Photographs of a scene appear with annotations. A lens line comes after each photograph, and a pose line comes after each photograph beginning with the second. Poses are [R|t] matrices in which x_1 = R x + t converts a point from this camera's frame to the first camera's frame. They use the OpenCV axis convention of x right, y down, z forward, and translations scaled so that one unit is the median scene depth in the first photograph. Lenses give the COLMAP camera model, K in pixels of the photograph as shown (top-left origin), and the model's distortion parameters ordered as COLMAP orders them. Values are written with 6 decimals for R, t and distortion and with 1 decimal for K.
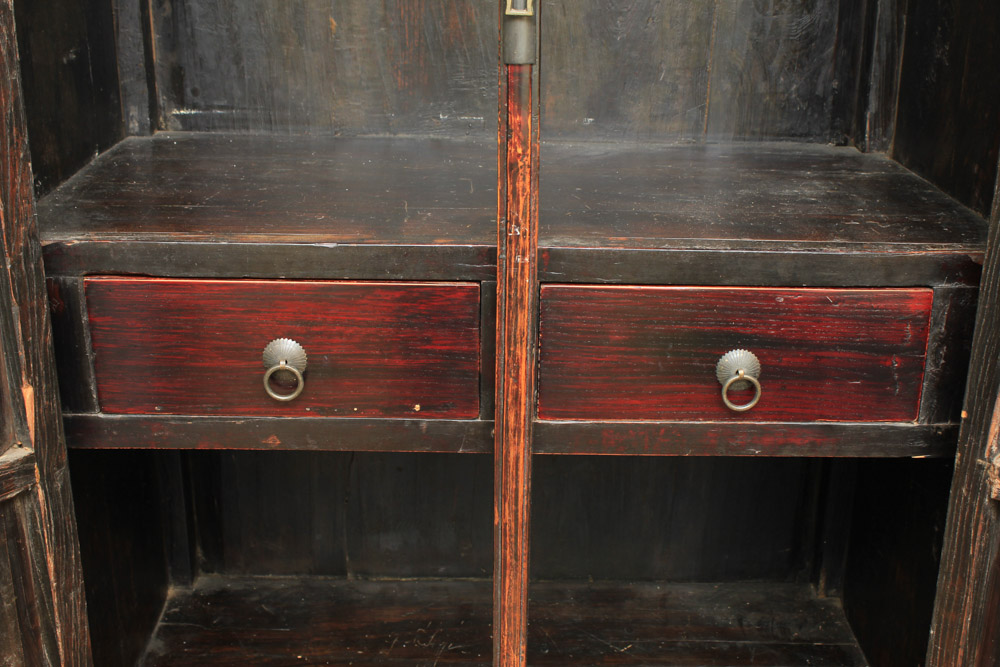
lens RADIAL K [[1236.3, 0, 500.0], [0, 1236.3, 333.5], [0, 0, 1]] dist [-0.111894, 0.235979]
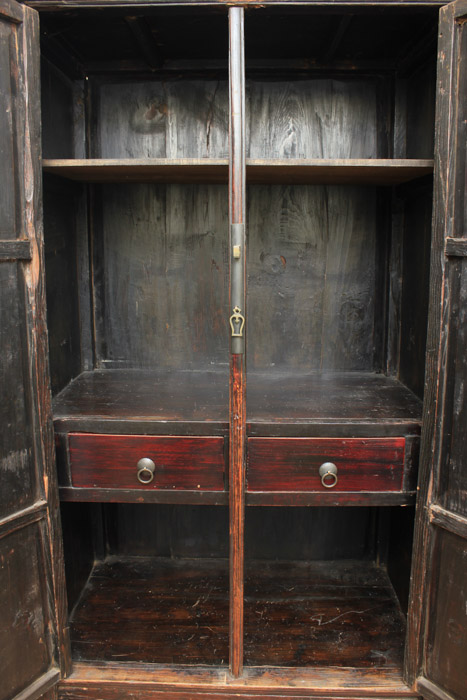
lens RADIAL K [[586.0, 0, 233.5], [0, 586.0, 350.0], [0, 0, 1]] dist [-0.179396, 0.170511]
pose [[0.999716, -0.003491, -0.023568, 0.030817], [-0.000297, 0.987306, -0.158830, -0.024934], [0.023824, 0.158791, 0.987025, -0.190337]]
